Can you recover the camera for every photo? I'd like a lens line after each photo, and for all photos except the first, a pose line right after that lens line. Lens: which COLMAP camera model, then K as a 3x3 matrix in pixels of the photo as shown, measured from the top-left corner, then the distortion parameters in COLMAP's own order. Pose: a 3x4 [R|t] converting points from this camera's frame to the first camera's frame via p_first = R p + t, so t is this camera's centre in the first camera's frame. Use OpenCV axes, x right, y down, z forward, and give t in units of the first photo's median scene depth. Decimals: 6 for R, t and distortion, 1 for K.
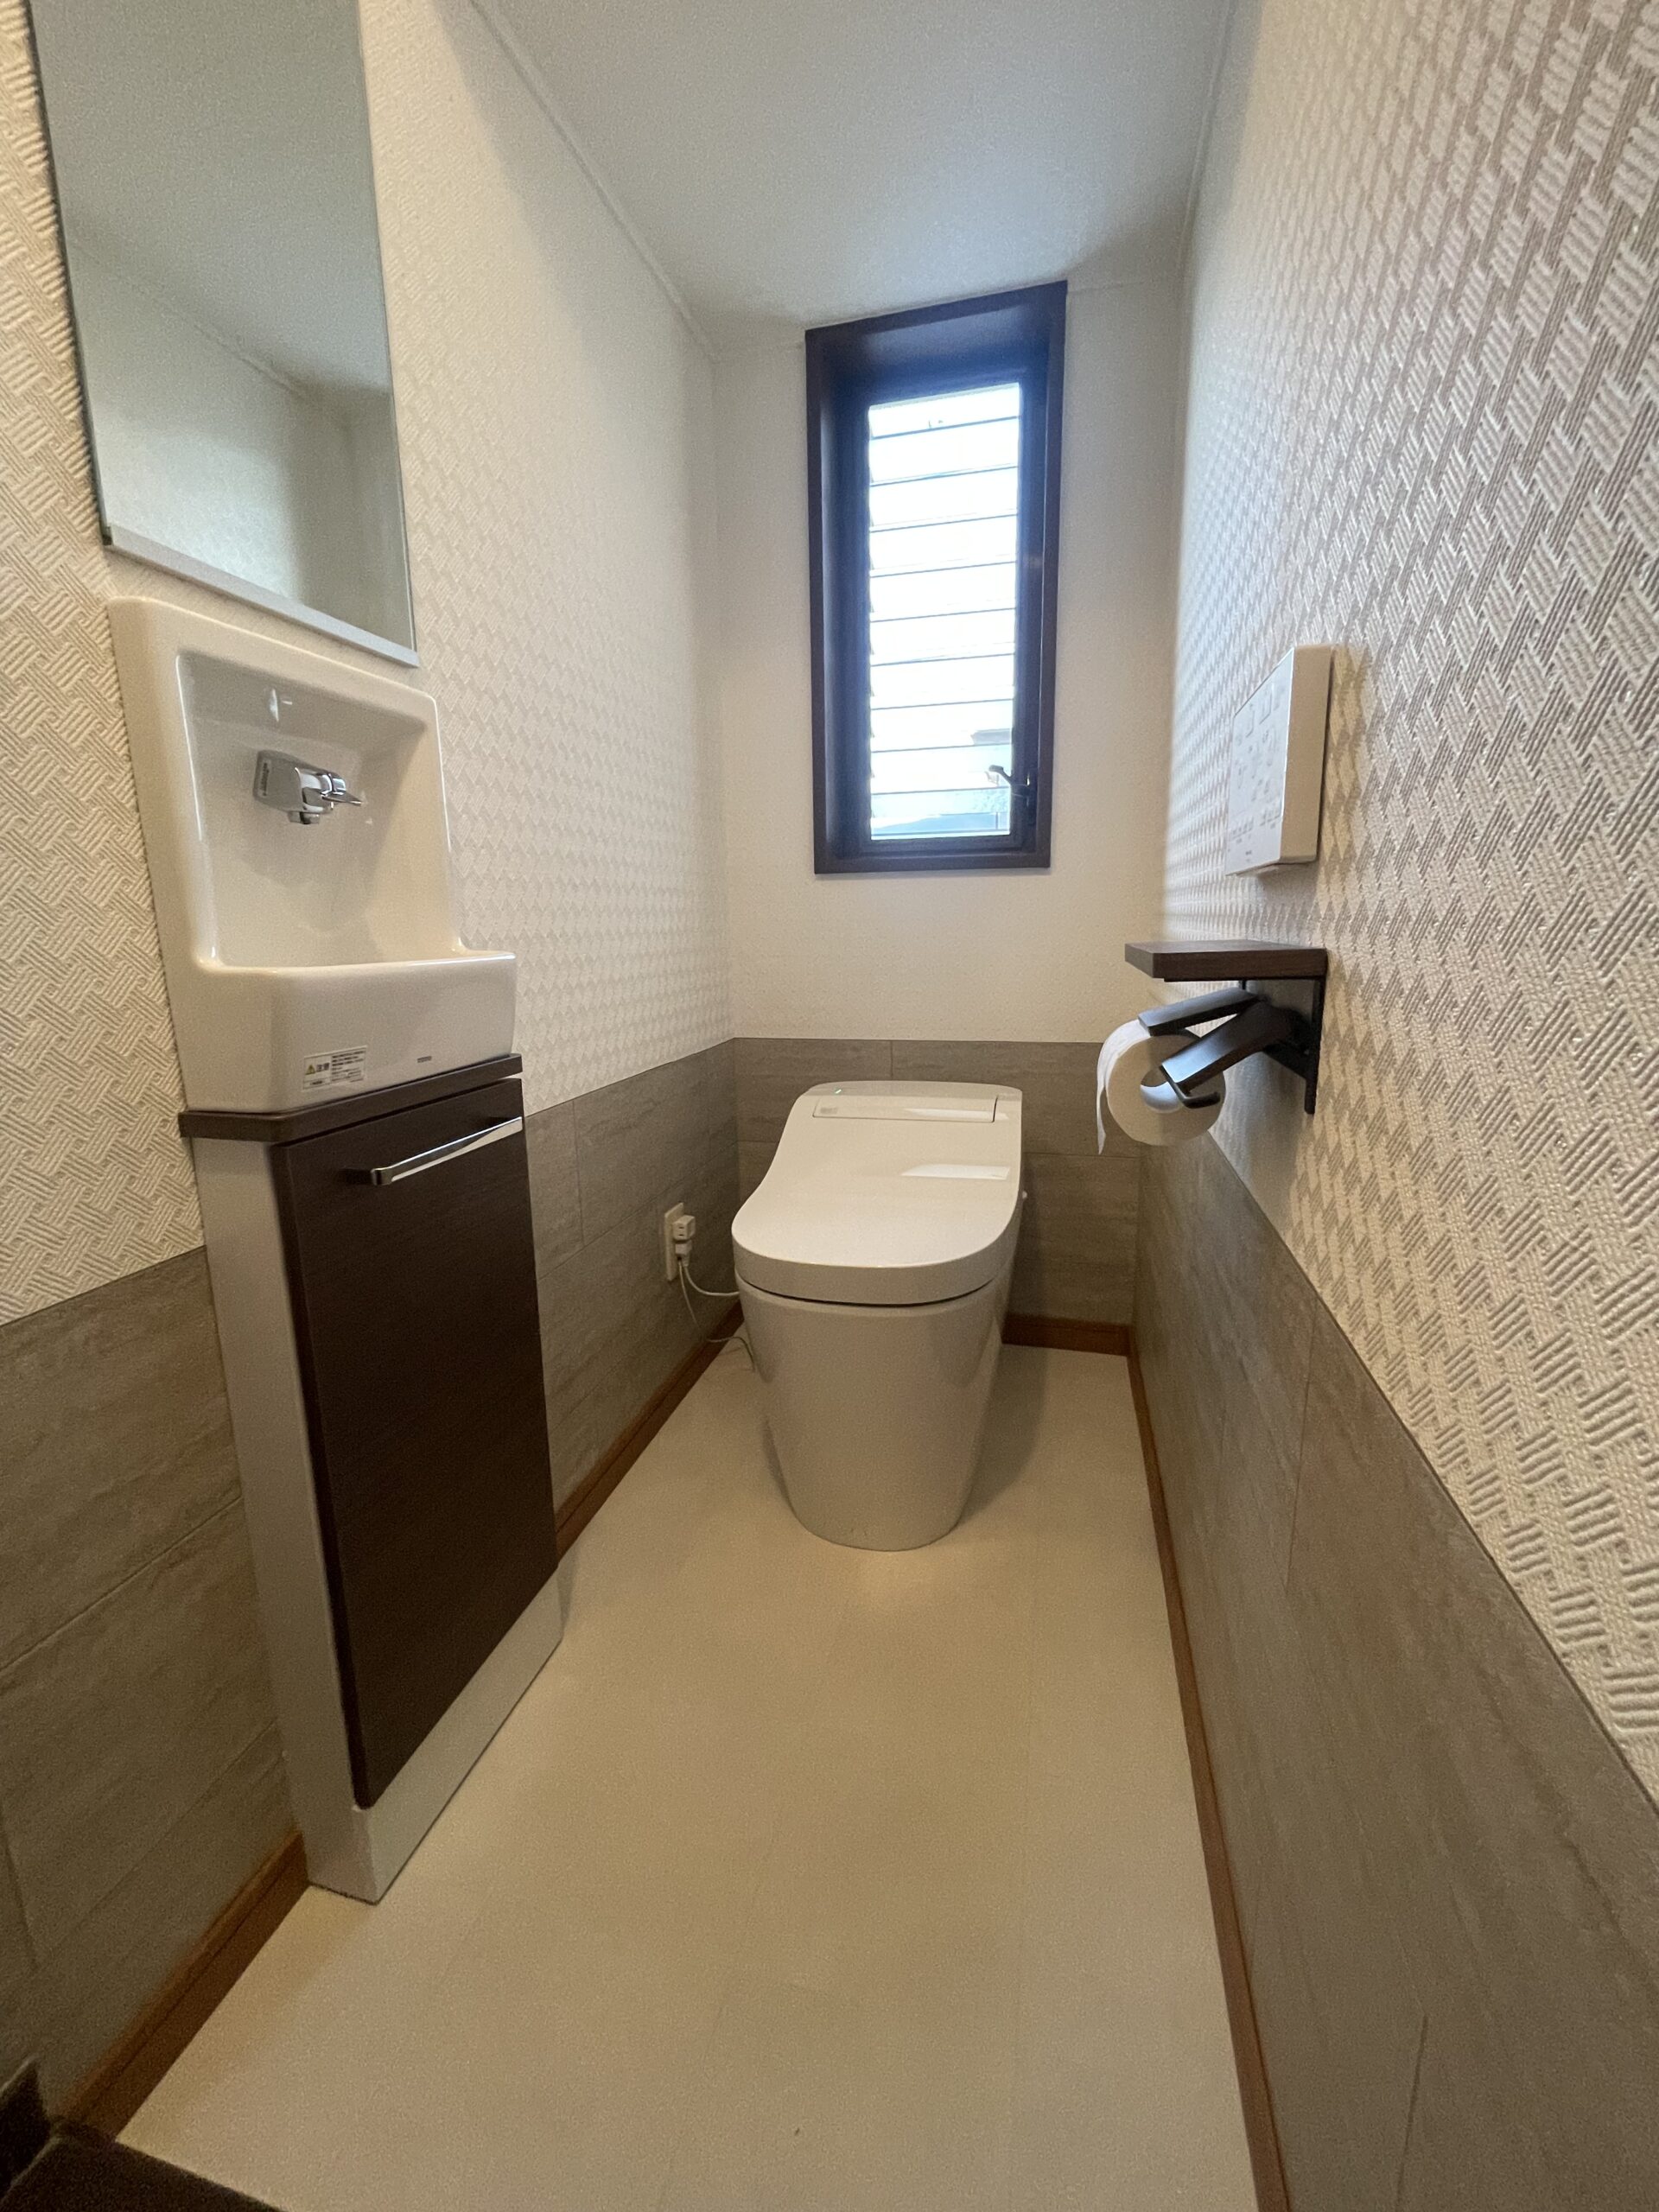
lens RADIAL K [[891.0, 0, 830.4], [0, 891.0, 1090.7], [0, 0, 1]] dist [-0.001593, -0.000018]
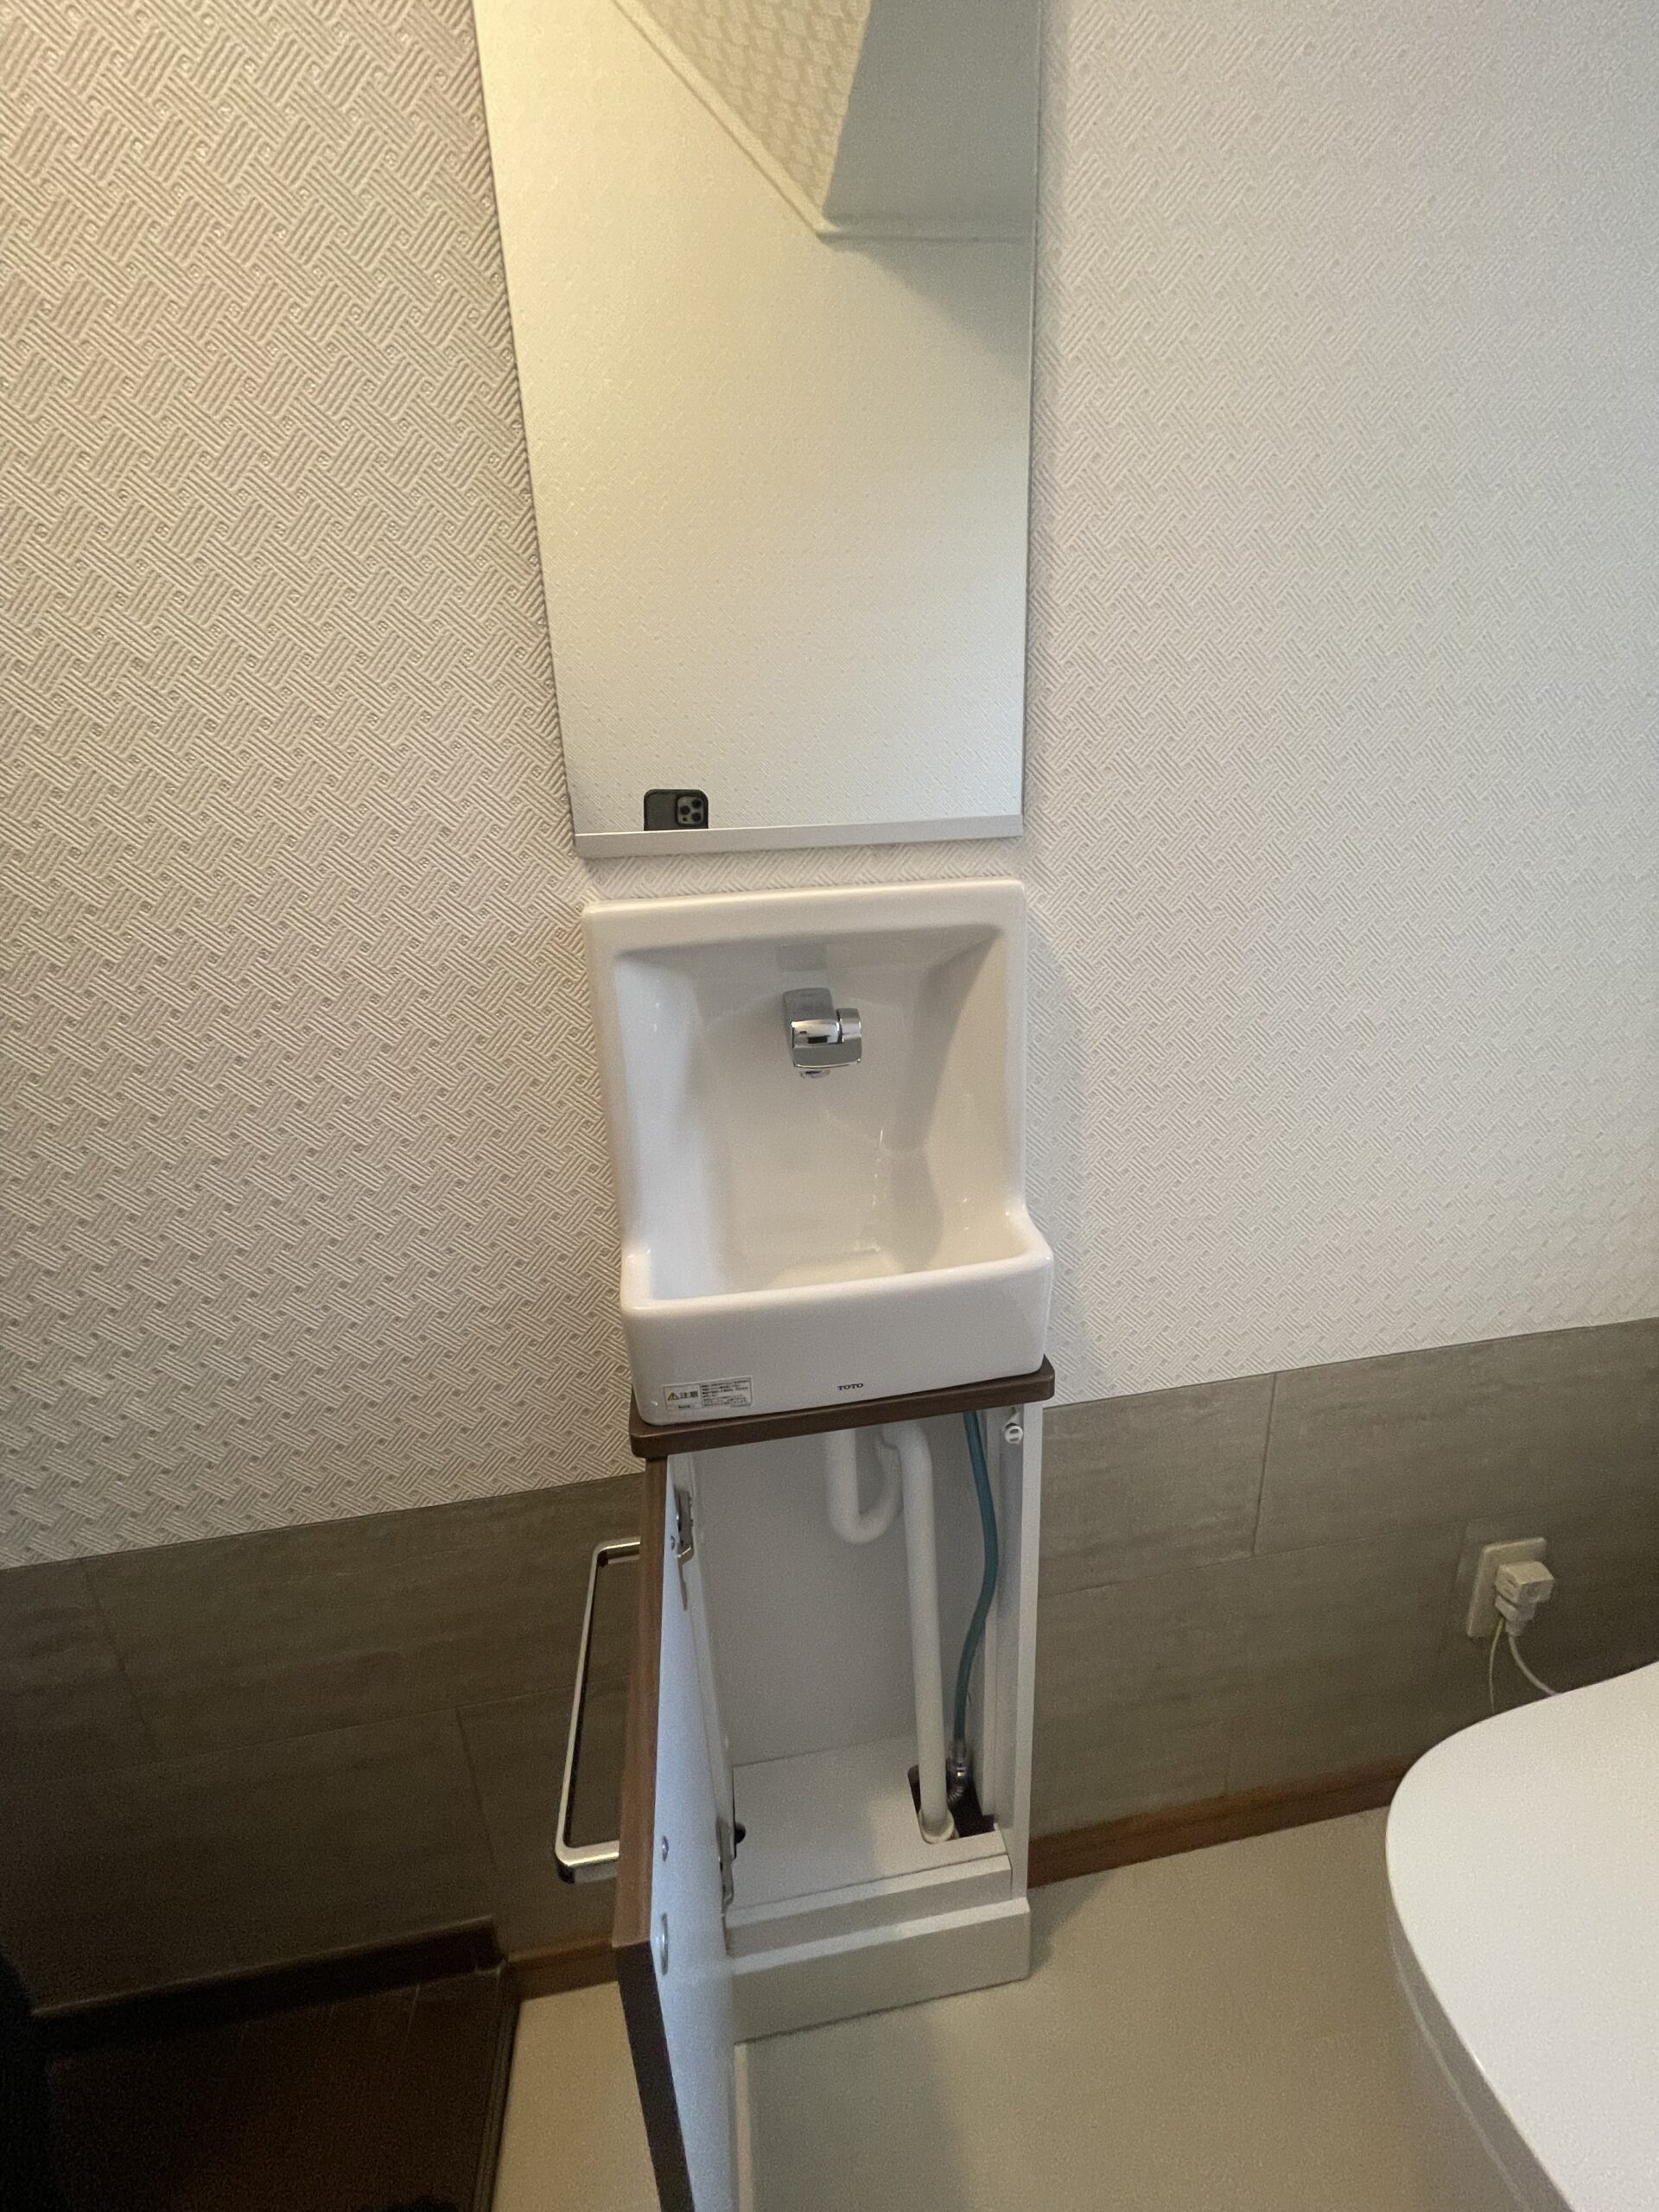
lens RADIAL K [[891.0, 0, 830.4], [0, 891.0, 1090.7], [0, 0, 1]] dist [-0.001593, -0.000018]
pose [[0.387861, 0.285156, -0.876499, 0.111226], [-0.130234, 0.958355, 0.254157, -0.337539], [0.912471, 0.015573, 0.408845, 0.449697]]
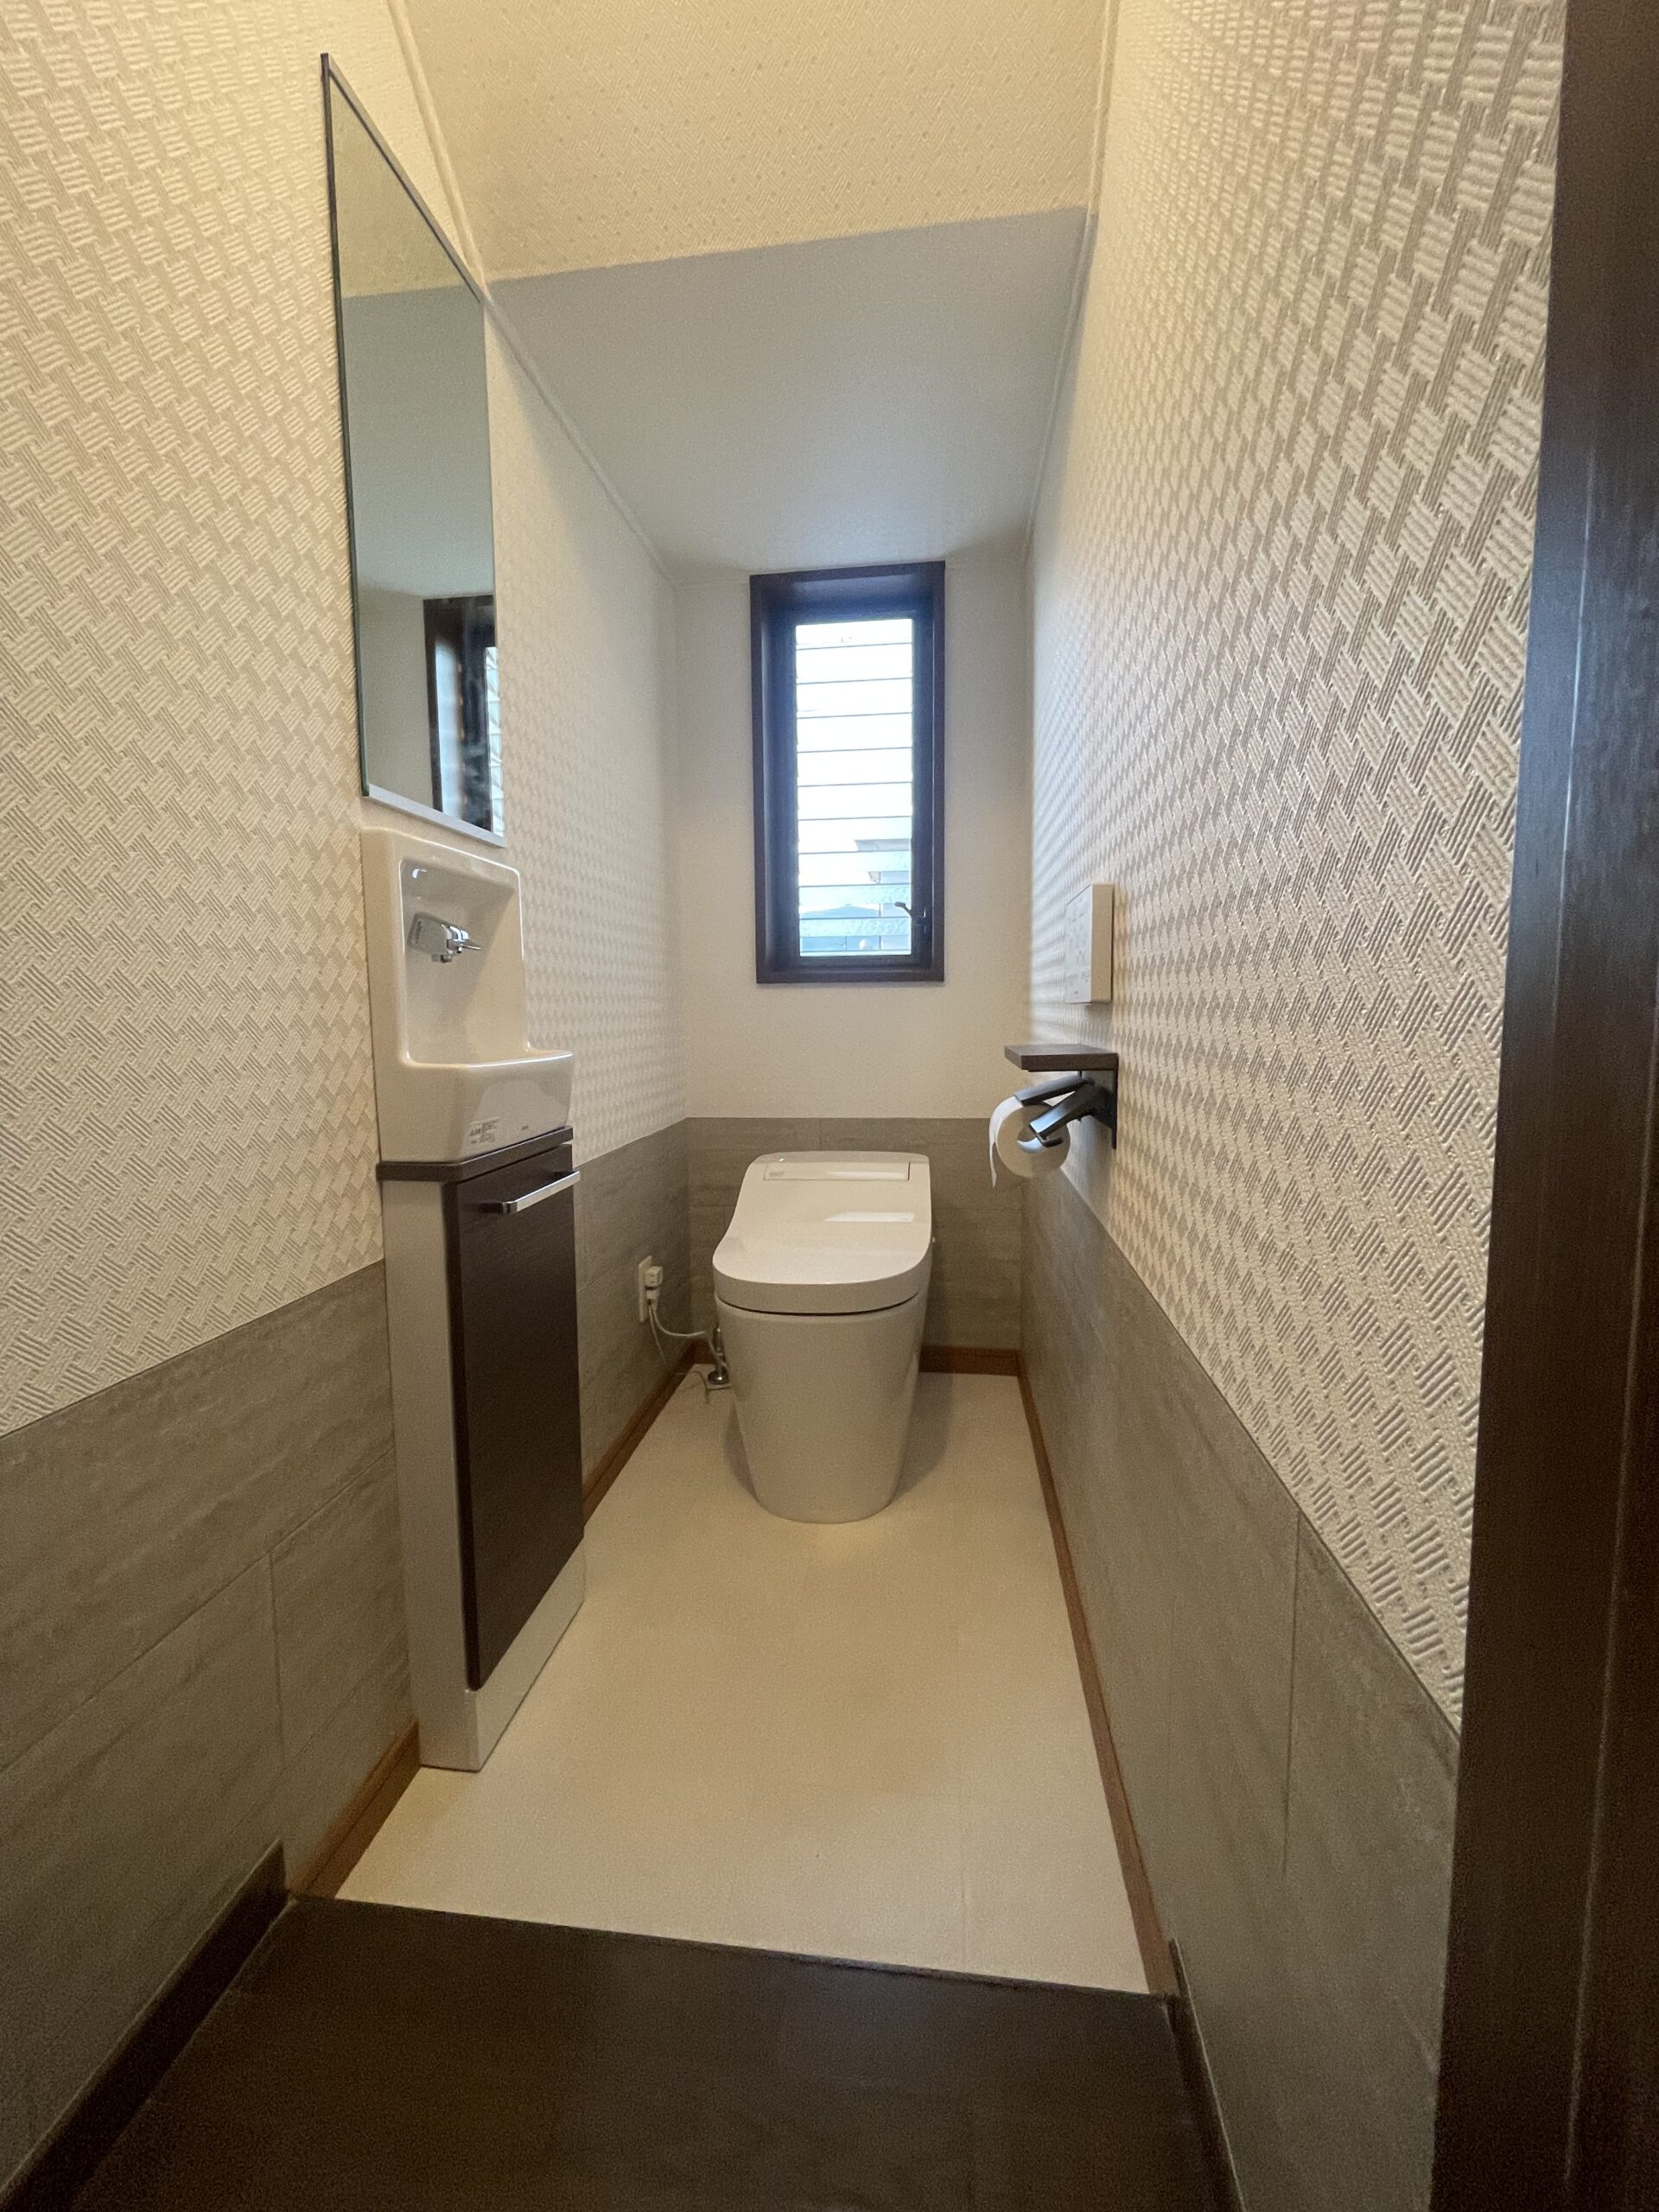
lens RADIAL K [[891.0, 0, 830.4], [0, 891.0, 1090.7], [0, 0, 1]] dist [-0.001593, -0.000018]
pose [[0.992058, -0.005514, 0.125660, -0.105894], [0.017717, 0.995204, -0.096204, 0.034398], [-0.124527, 0.097666, 0.987398, -0.310907]]
